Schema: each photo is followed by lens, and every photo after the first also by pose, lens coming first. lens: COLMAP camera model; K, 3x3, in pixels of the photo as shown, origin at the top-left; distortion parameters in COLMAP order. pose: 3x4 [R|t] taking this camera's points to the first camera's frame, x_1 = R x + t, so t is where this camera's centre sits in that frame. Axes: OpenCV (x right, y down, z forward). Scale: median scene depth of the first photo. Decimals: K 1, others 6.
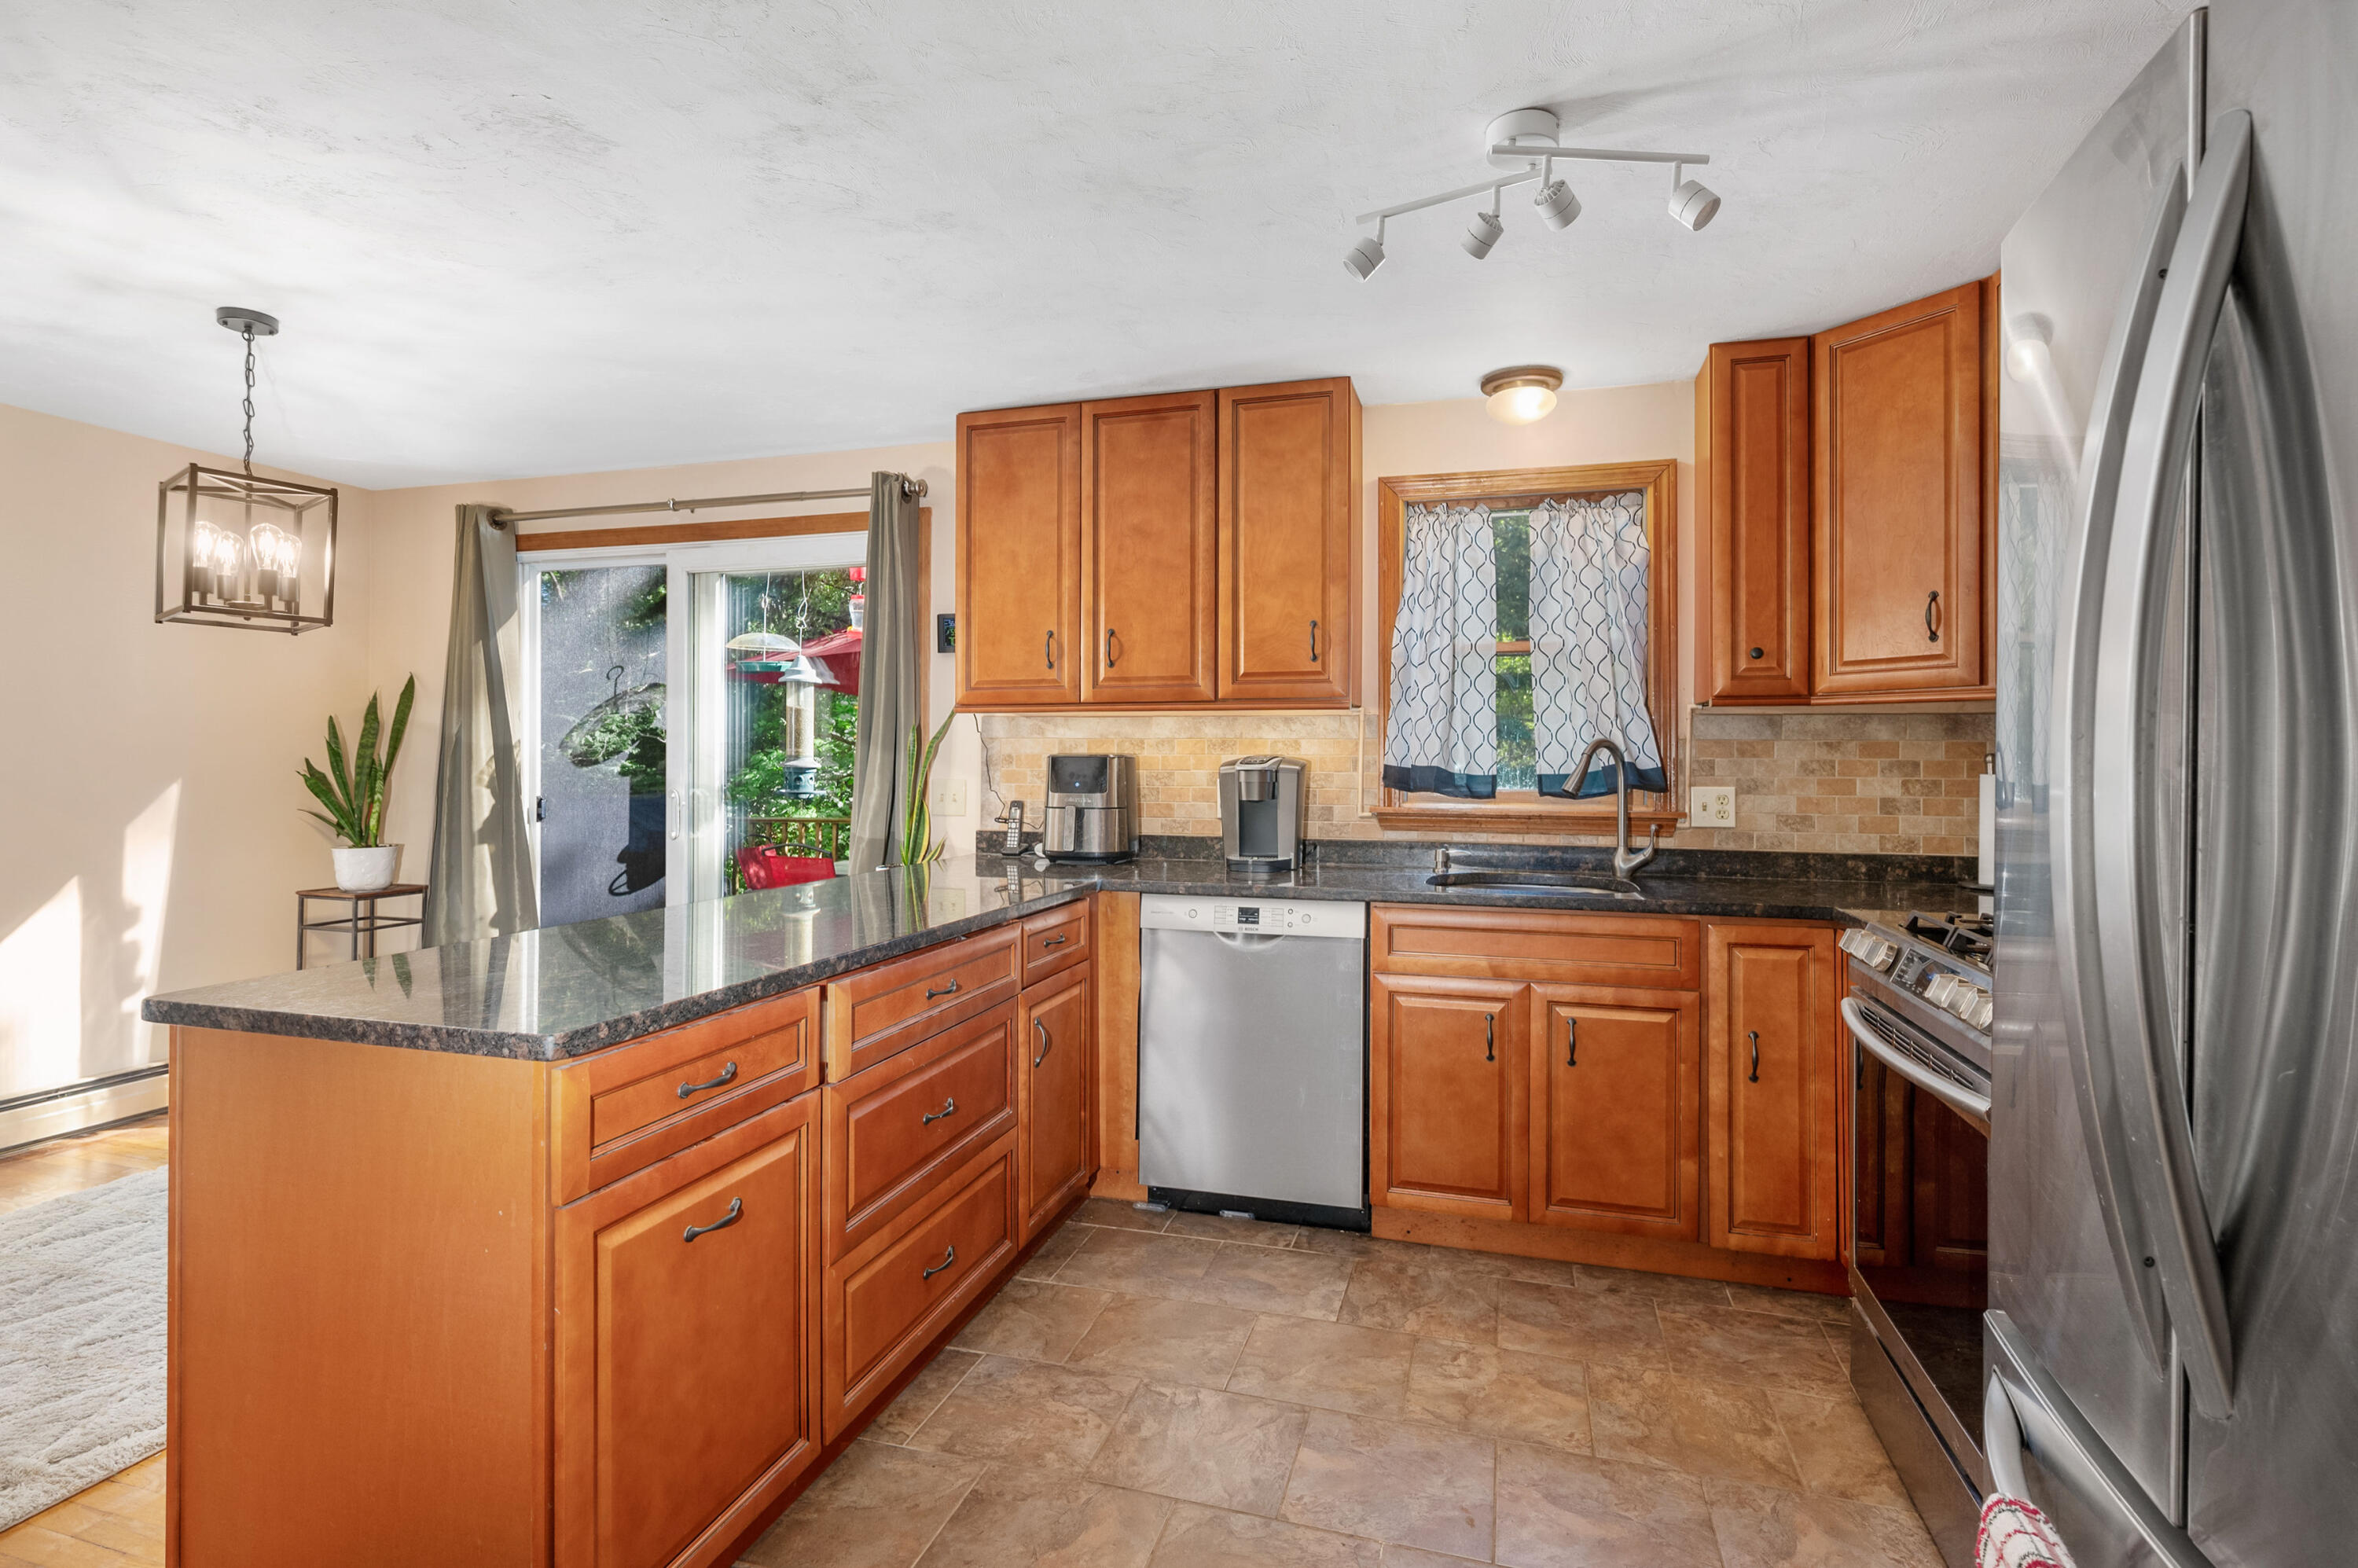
lens RADIAL K [[1124.8, 0, 1190.4], [0, 1124.8, 758.9], [0, 0, 1]] dist [0.001063, -0.001397]
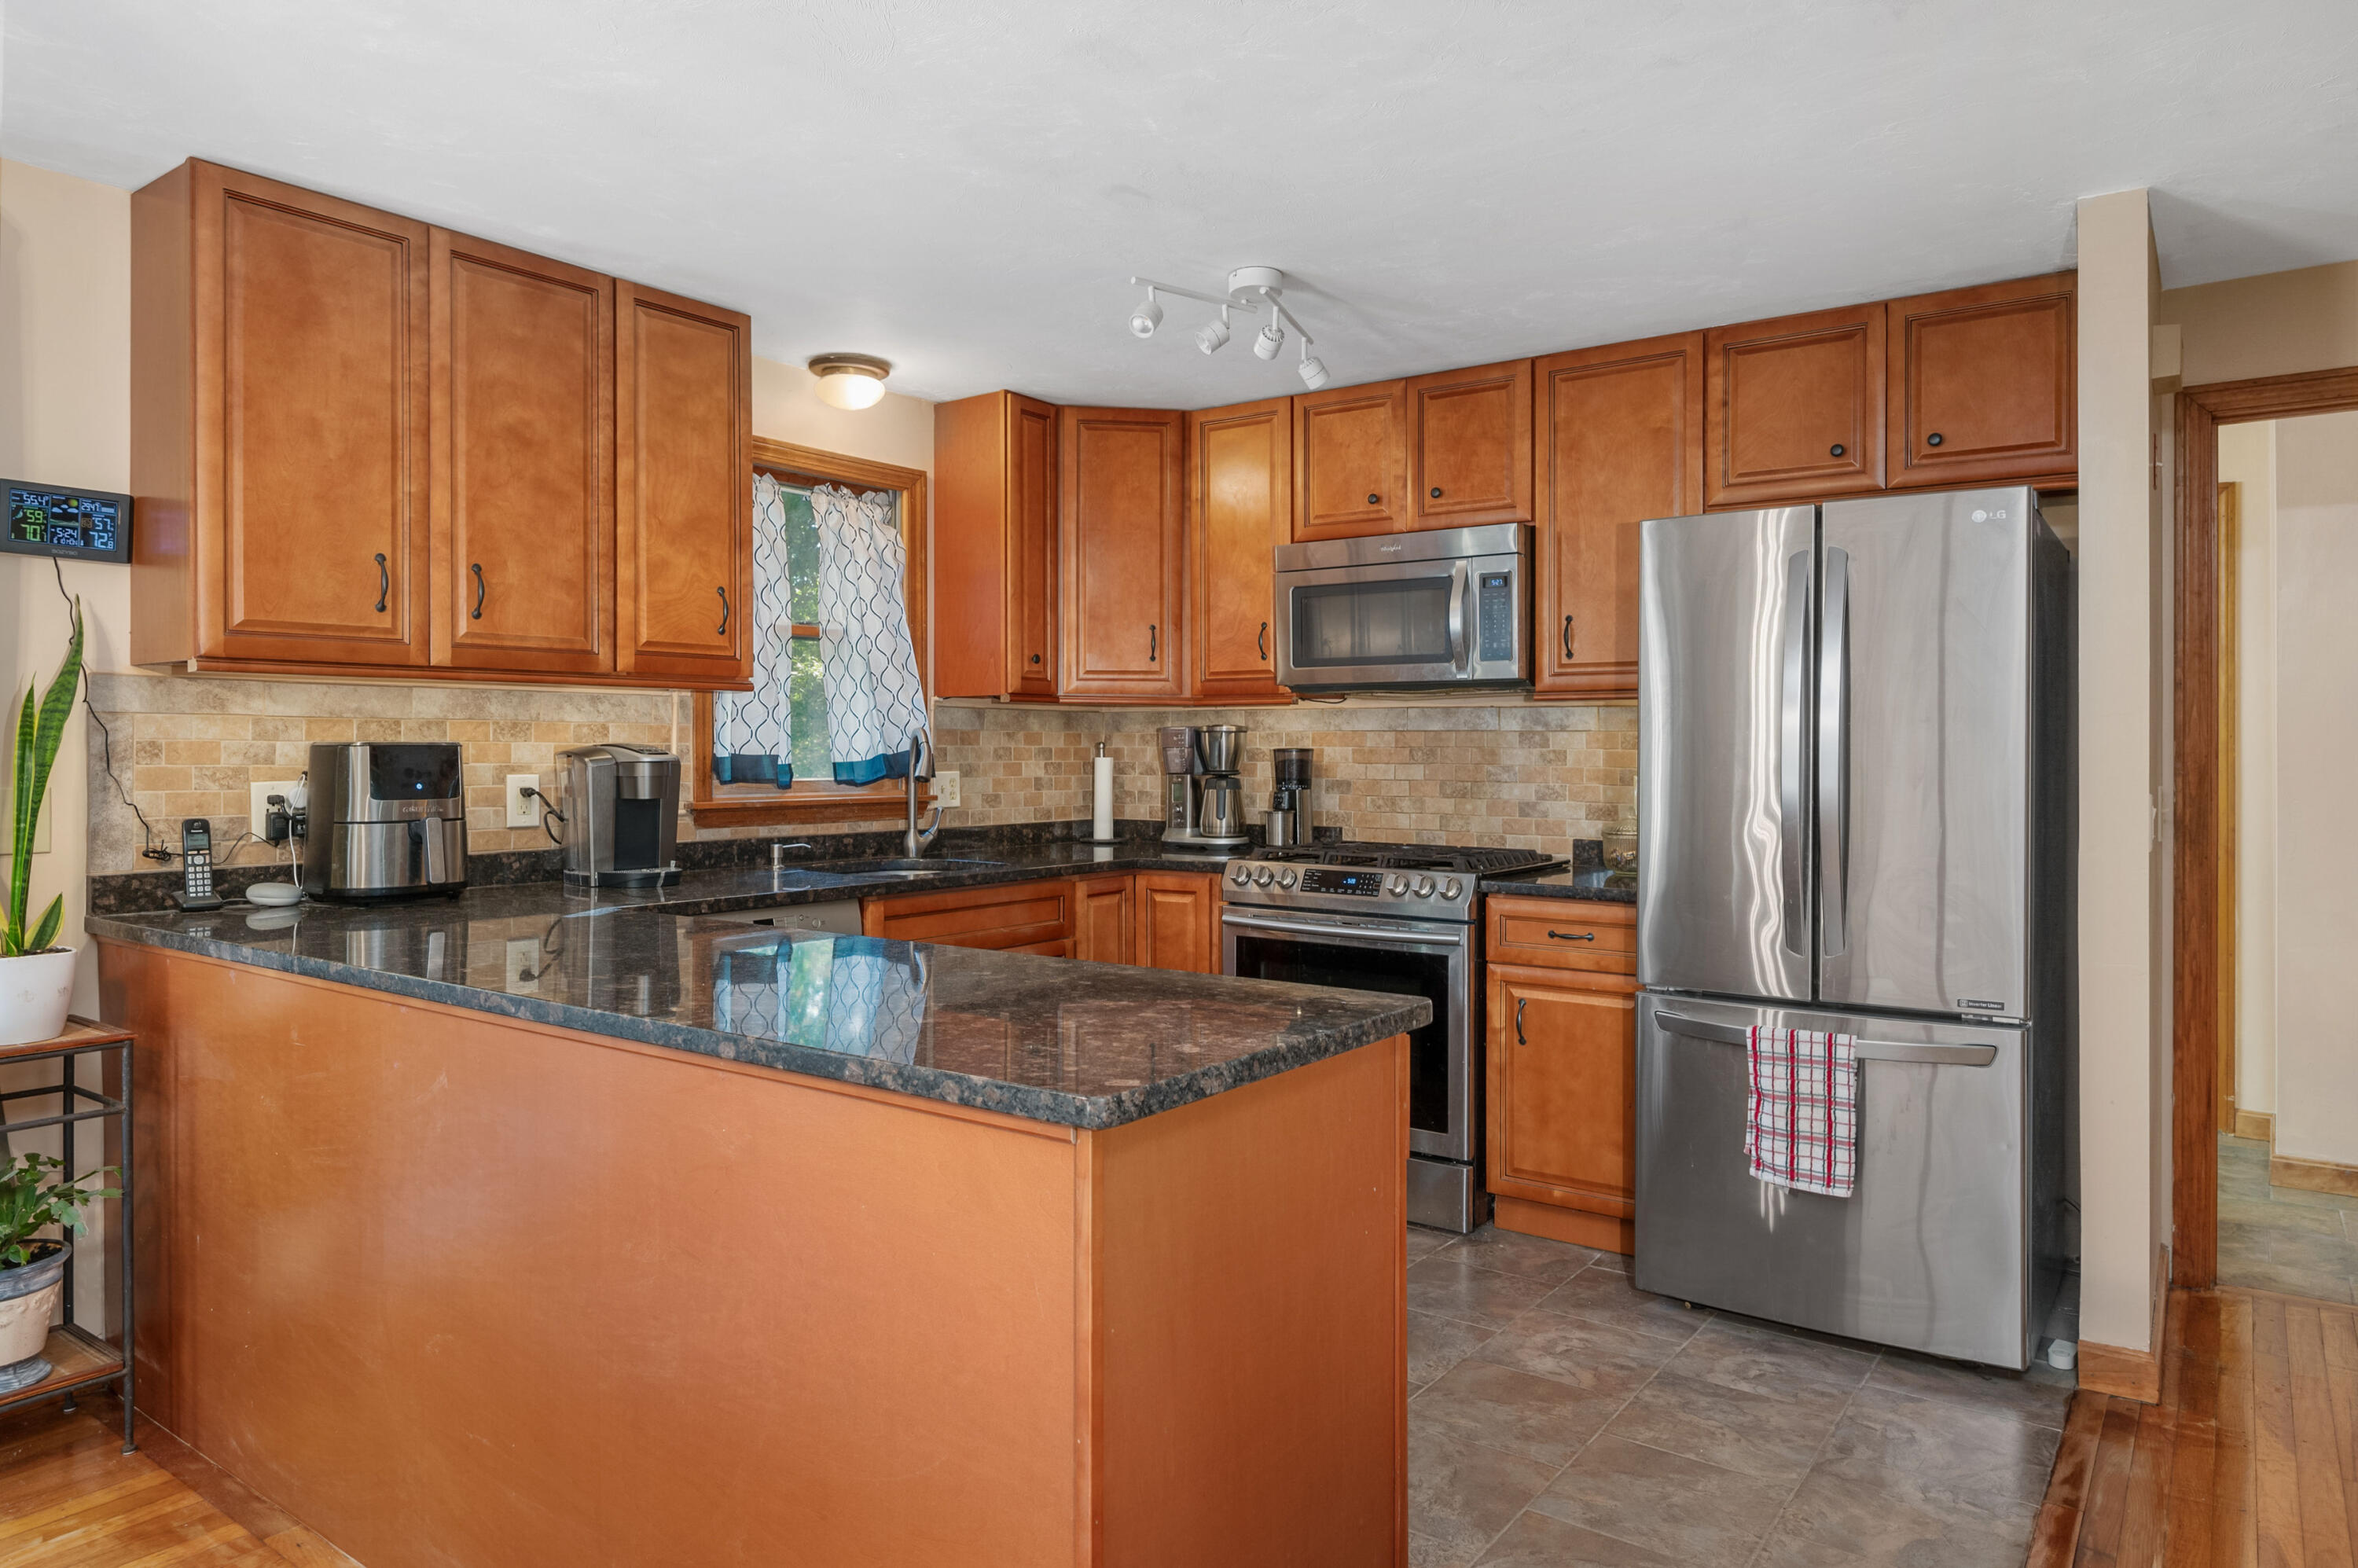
lens RADIAL K [[1446.9, 0, 1186.4], [0, 1446.9, 746.4], [0, 0, 1]] dist [-0.004402, -0.000940]
pose [[0.344585, -0.002965, 0.938751, -0.773543], [0.000925, 0.999996, 0.002819, -0.003662], [-0.938755, -0.000103, 0.344586, 0.272355]]
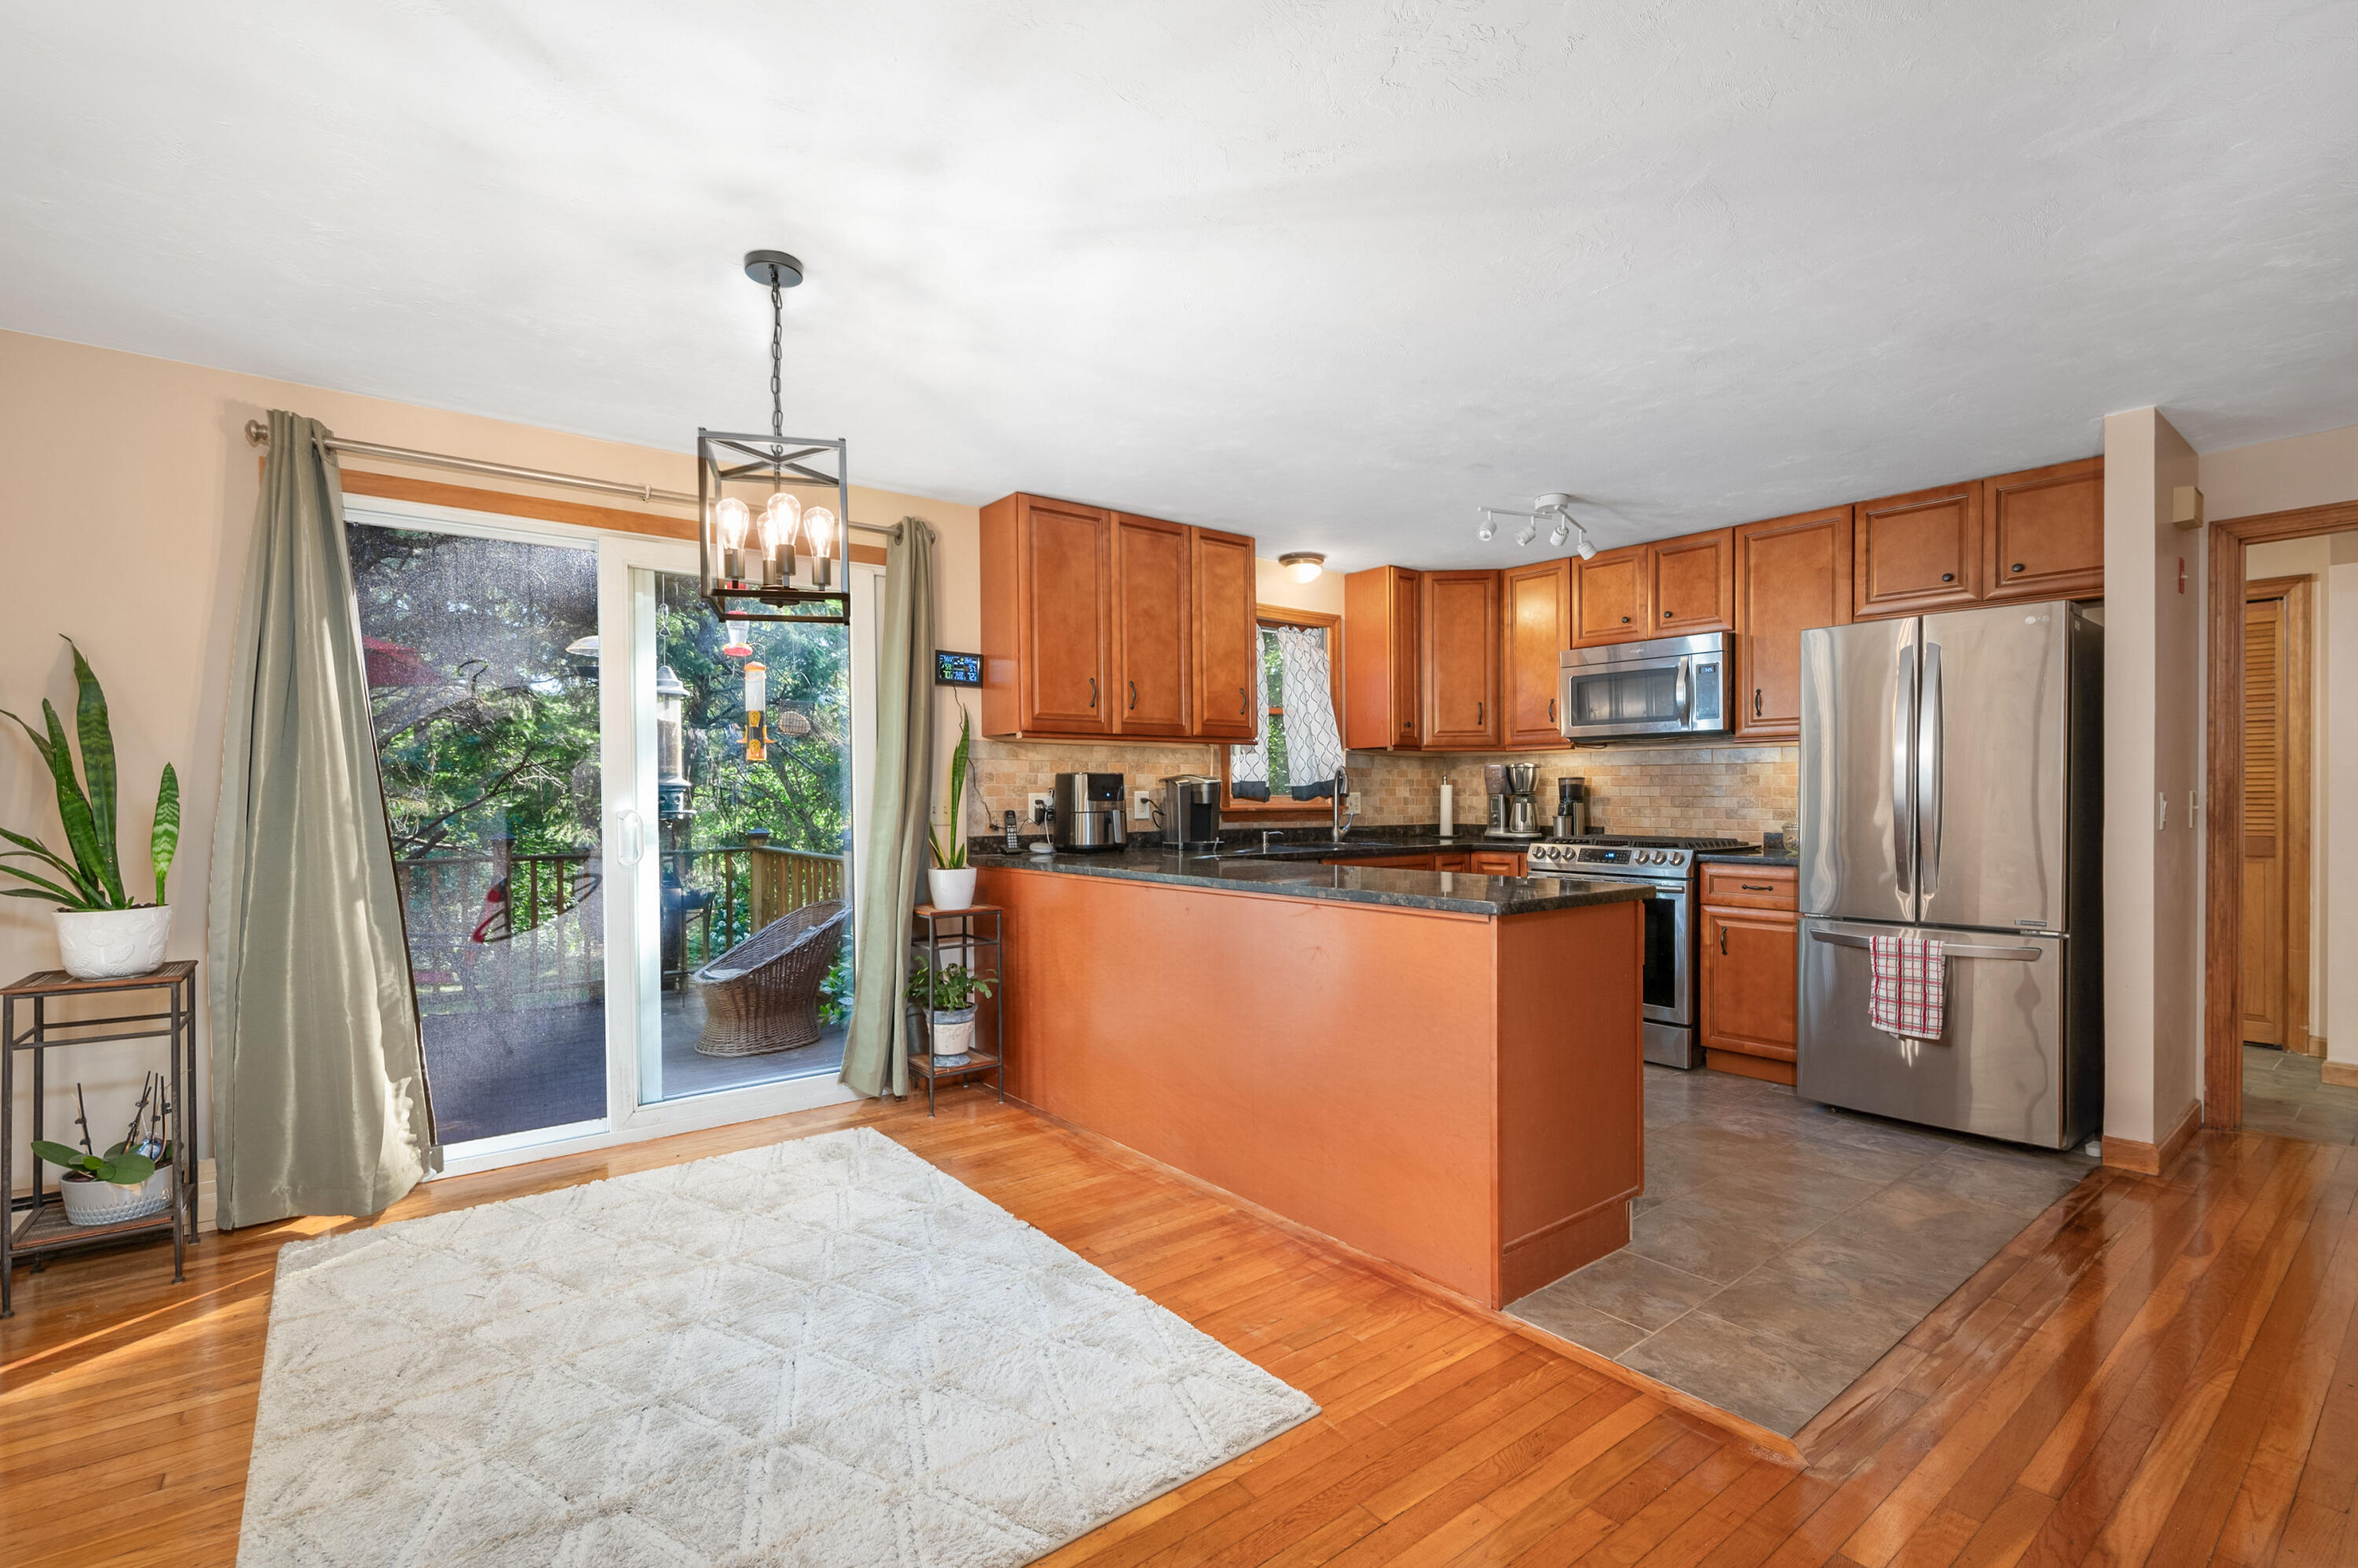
lens RADIAL K [[1043.7, 0, 1179.2], [0, 1043.7, 805.2], [0, 0, 1]] dist [-0.004377, -0.000150]
pose [[0.586446, -0.015118, 0.809847, -1.083061], [0.007216, 0.999884, 0.013441, 0.019503], [-0.809956, -0.002039, 0.586487, 0.203229]]
